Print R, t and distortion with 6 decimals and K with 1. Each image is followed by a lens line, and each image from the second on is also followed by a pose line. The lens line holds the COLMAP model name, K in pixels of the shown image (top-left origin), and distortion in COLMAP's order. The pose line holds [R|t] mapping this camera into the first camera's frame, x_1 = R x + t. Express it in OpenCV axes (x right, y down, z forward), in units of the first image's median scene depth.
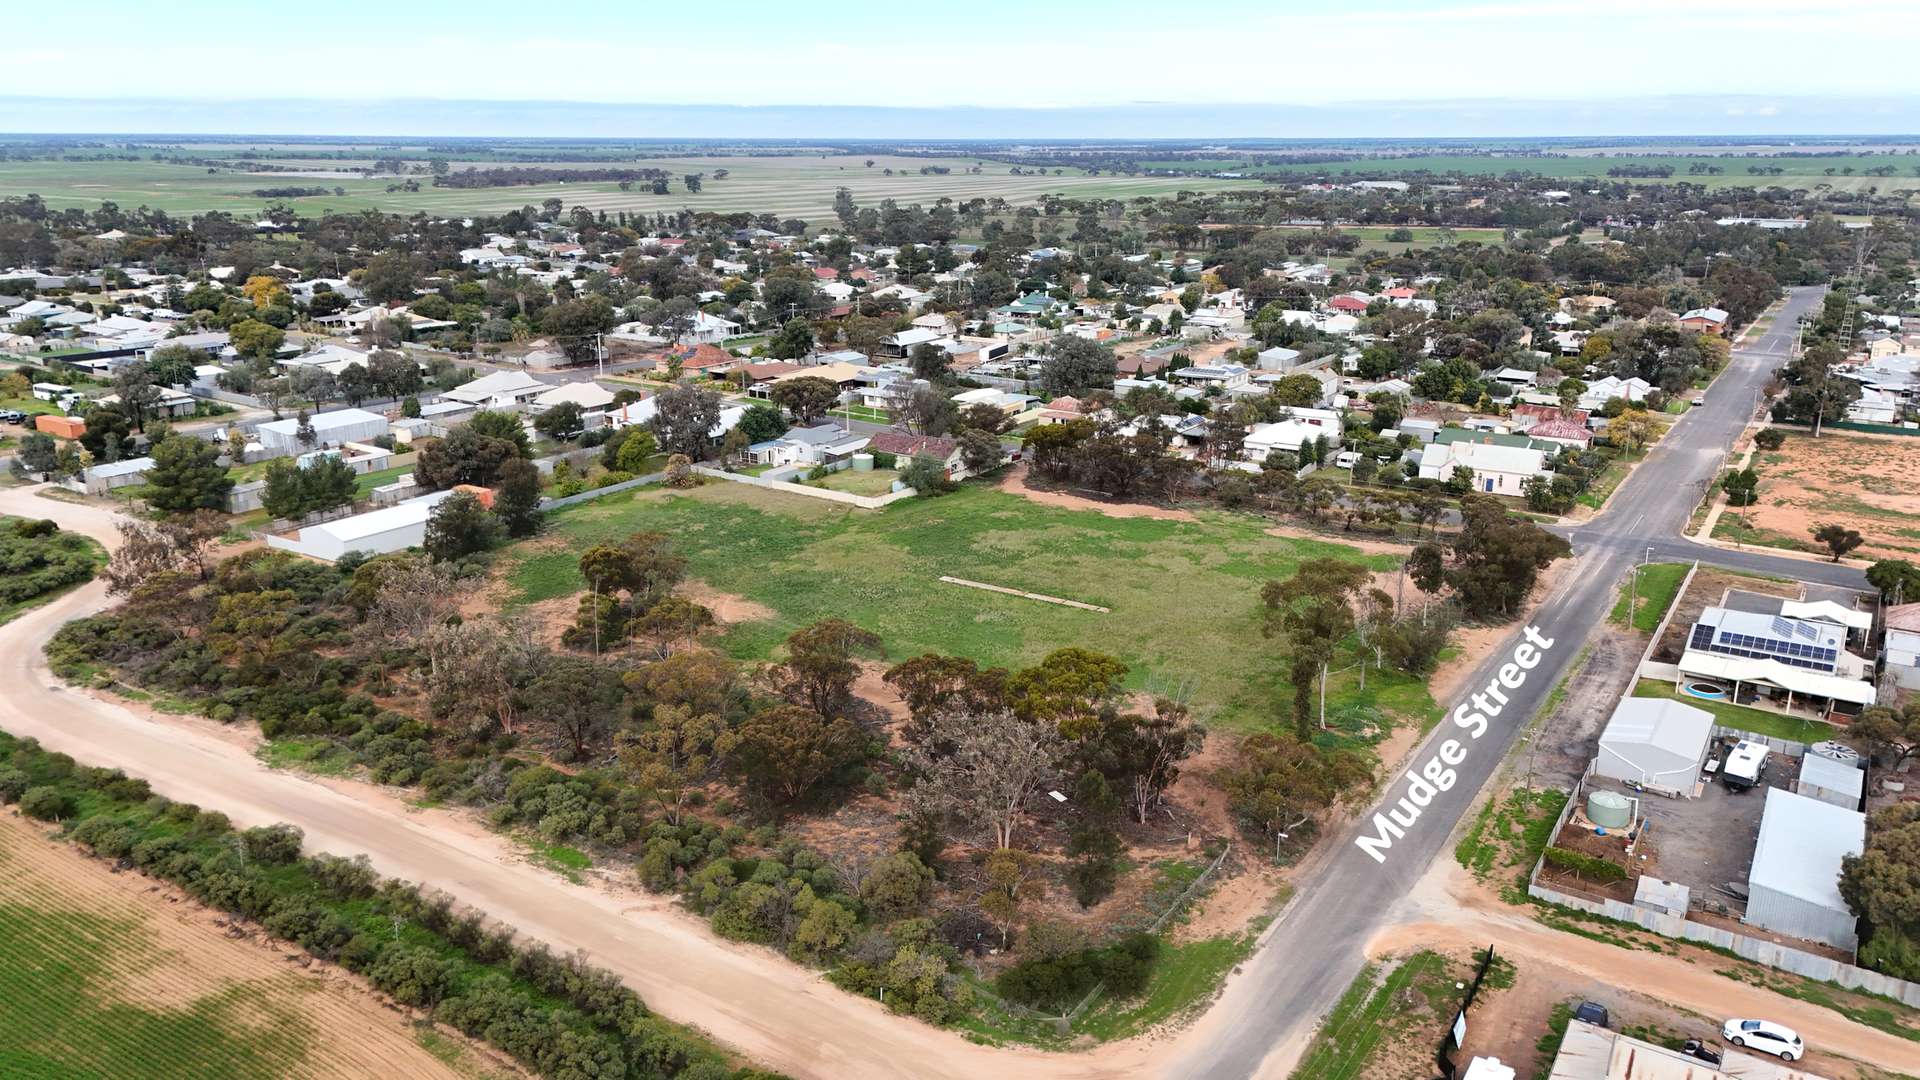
lens RADIAL K [[1403.6, 0, 962.2], [0, 1403.6, 529.9], [0, 0, 1]] dist [0.107630, -0.140478]
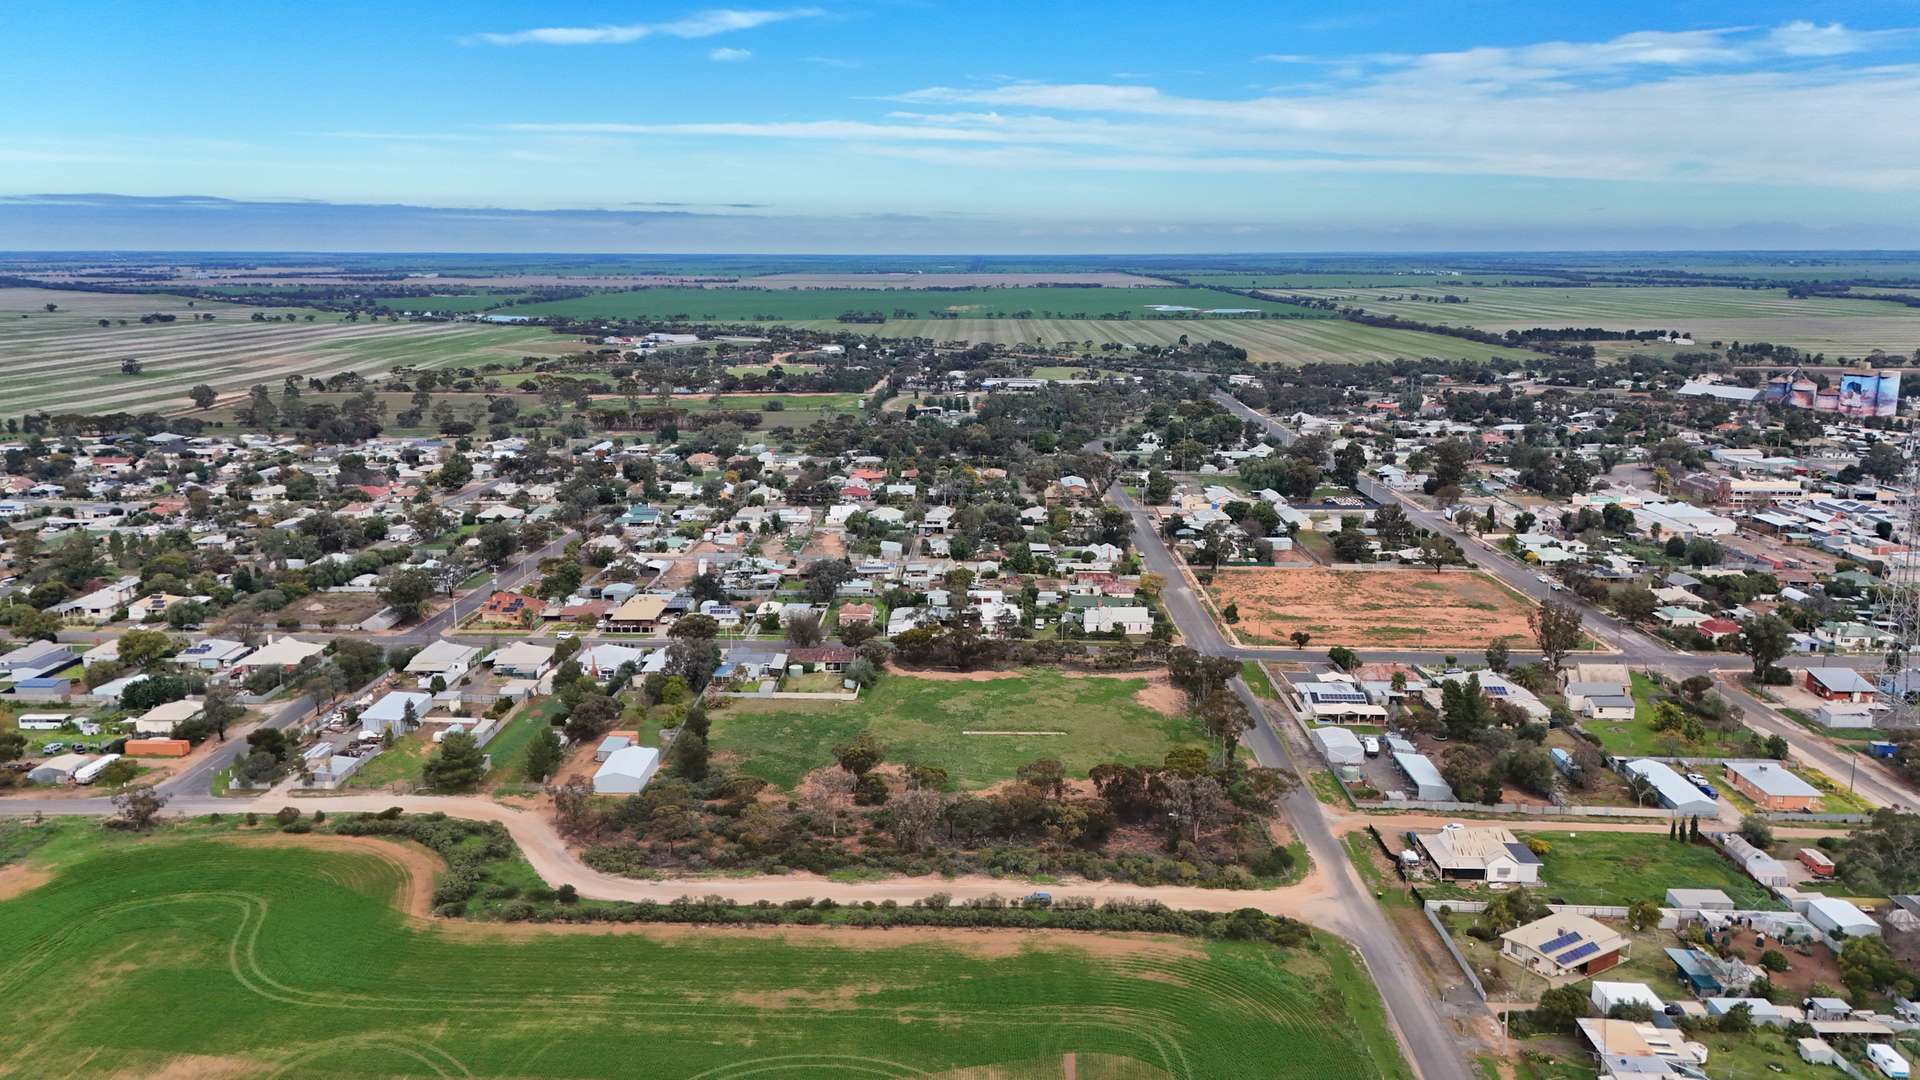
lens RADIAL K [[1403.6, 0, 962.2], [0, 1403.6, 529.9], [0, 0, 1]] dist [0.107630, -0.140478]
pose [[0.850142, -0.103810, 0.516219, -0.840936], [0.142276, 0.989194, -0.035386, -0.145526], [-0.506967, 0.103528, 0.855726, -0.514746]]
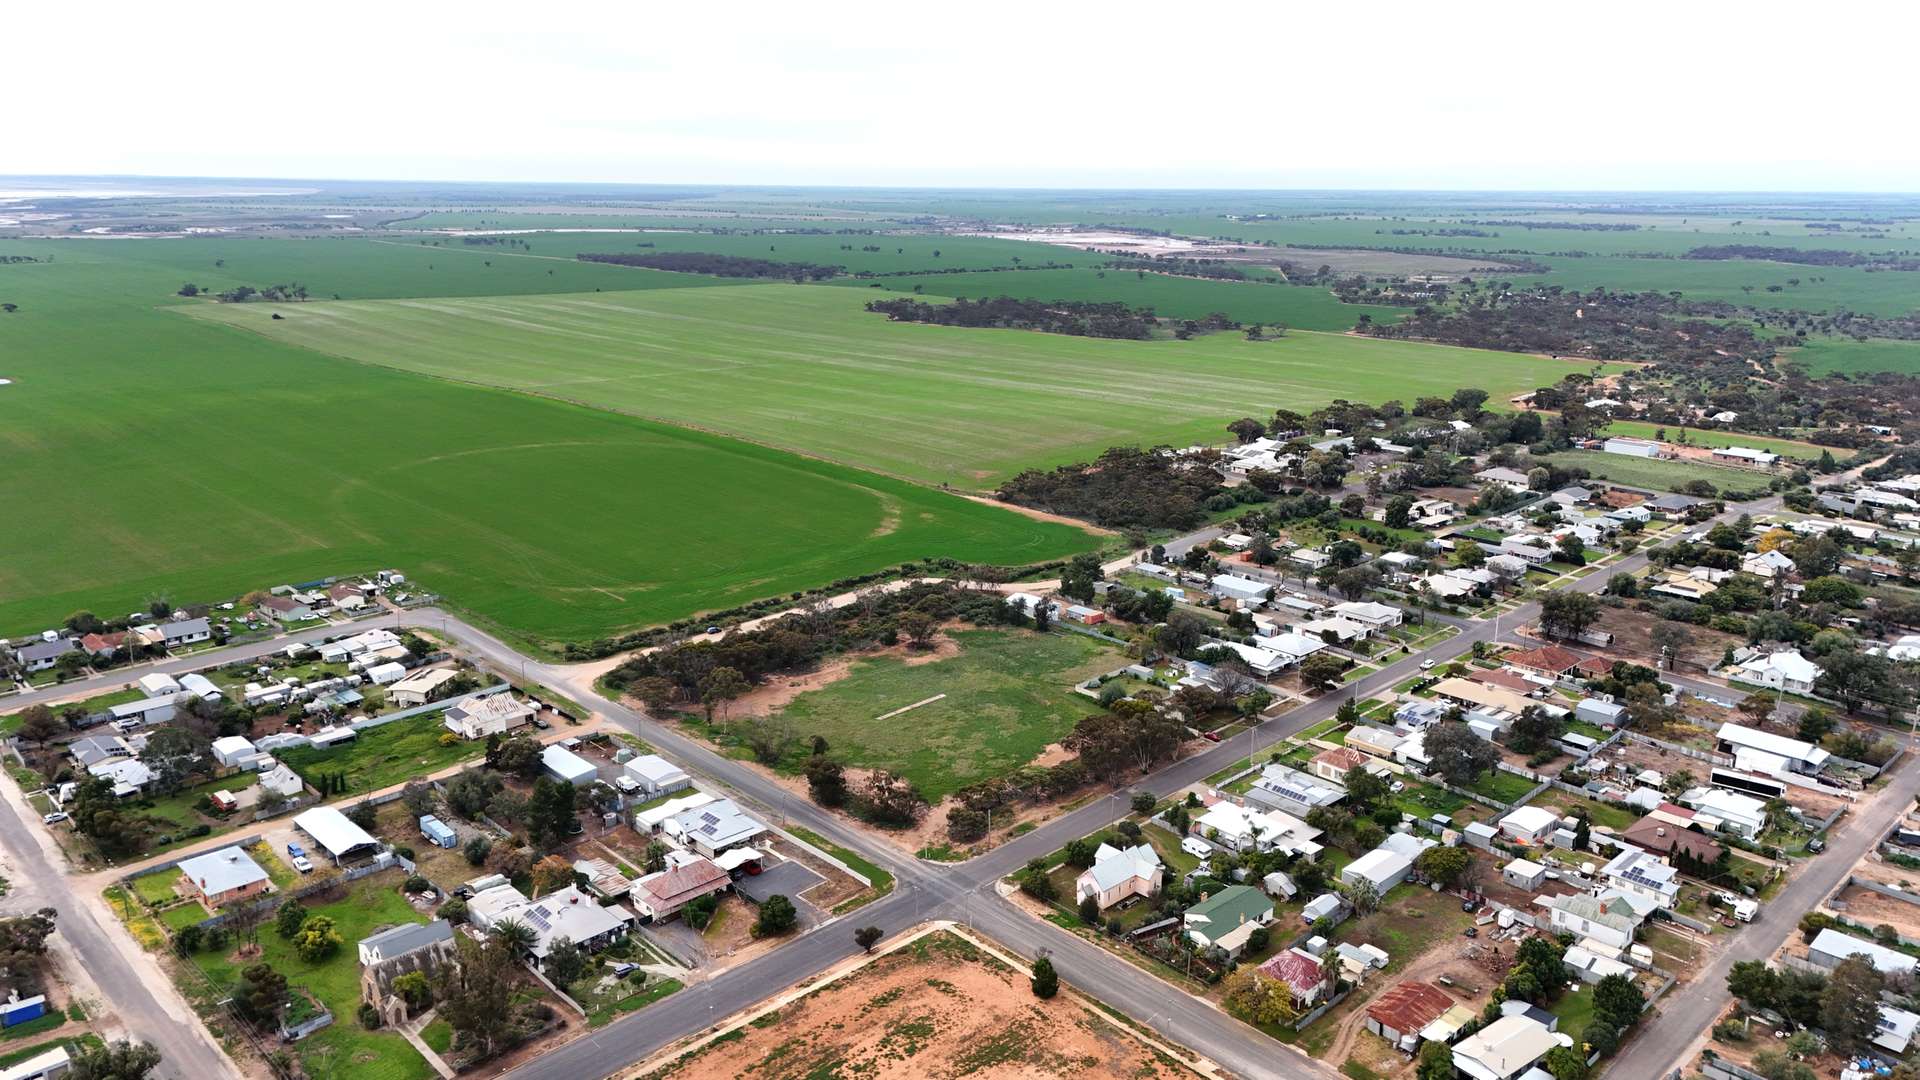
lens RADIAL K [[1403.6, 0, 962.2], [0, 1403.6, 529.9], [0, 0, 1]] dist [0.107630, -0.140478]
pose [[-0.226037, 0.232035, -0.946080, 1.724215], [-0.271202, 0.917827, 0.289901, -0.730106], [0.935605, 0.322108, -0.144535, 1.144668]]
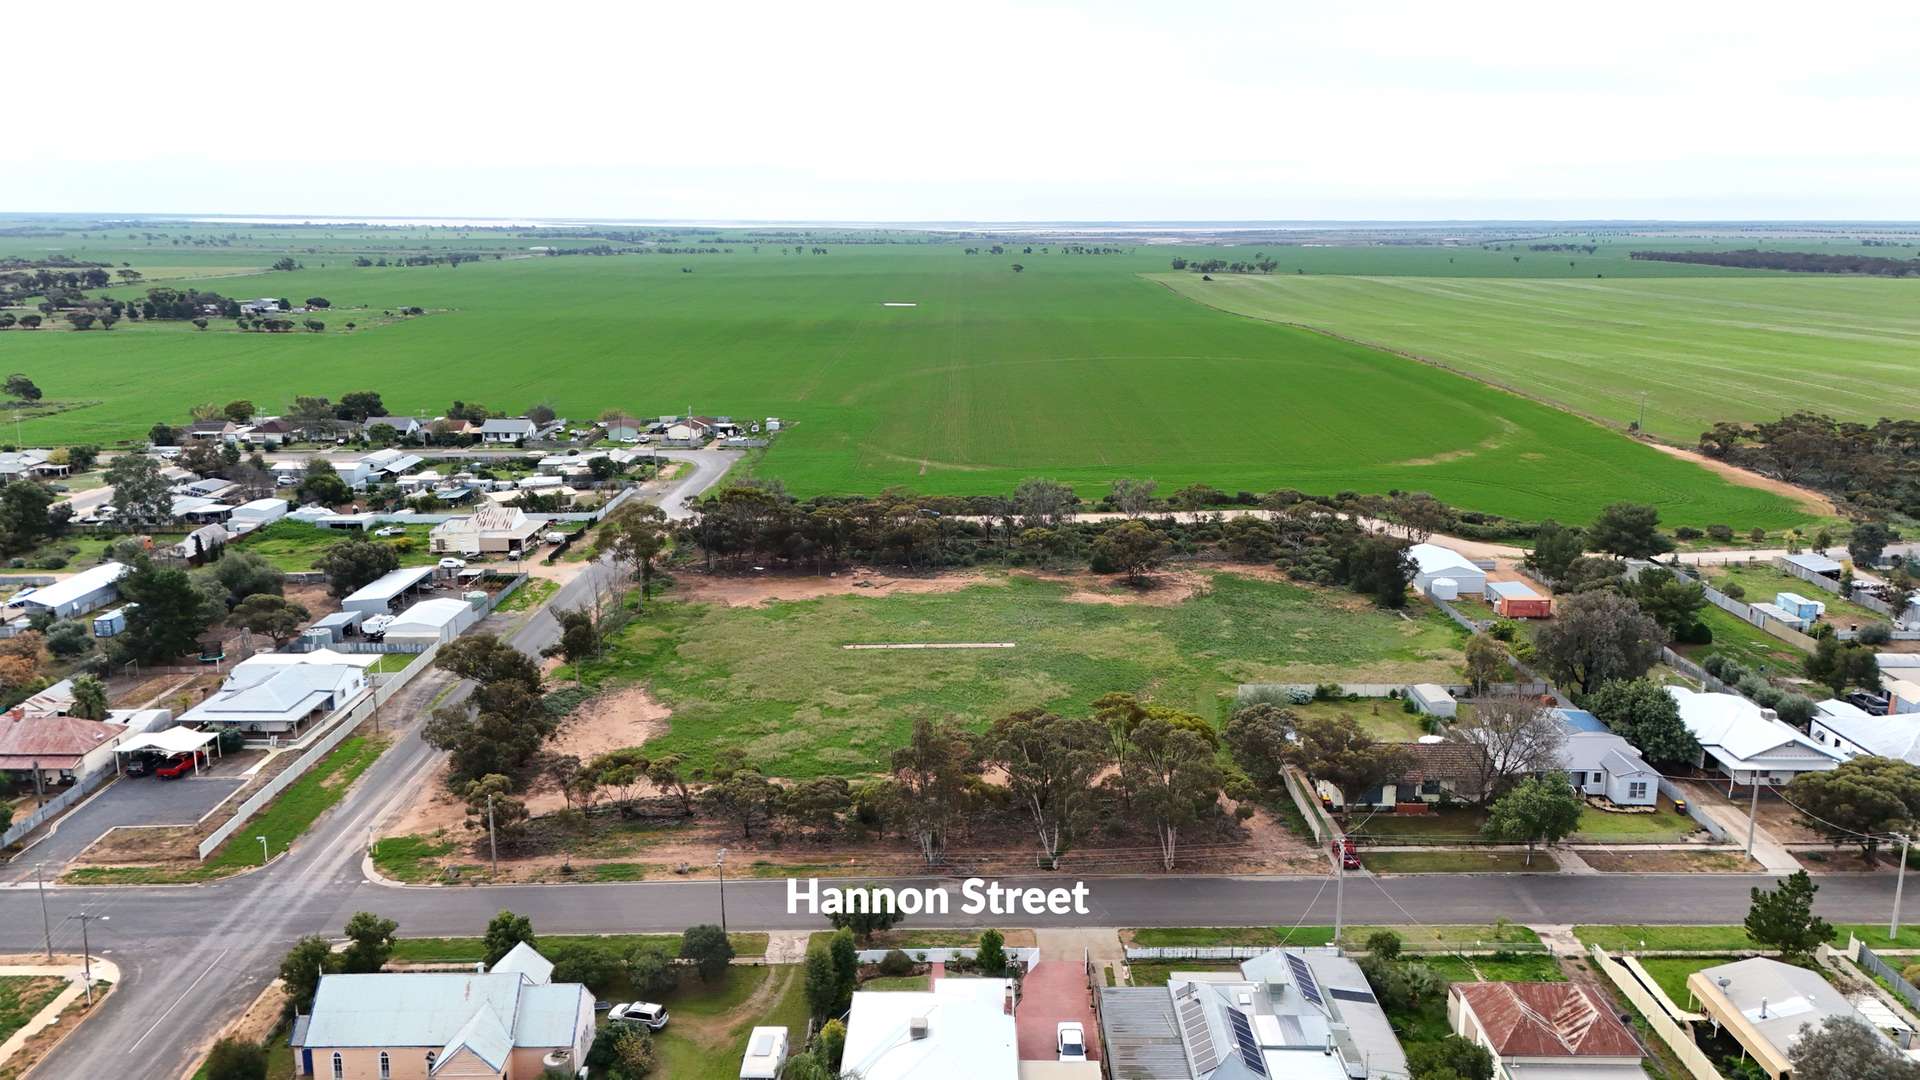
lens RADIAL K [[1403.6, 0, 962.2], [0, 1403.6, 529.9], [0, 0, 1]] dist [0.107630, -0.140478]
pose [[-0.841204, 0.113378, -0.528698, 0.537678], [-0.149833, 0.890606, 0.429384, -0.466126], [0.519545, 0.440415, -0.732194, 1.597172]]
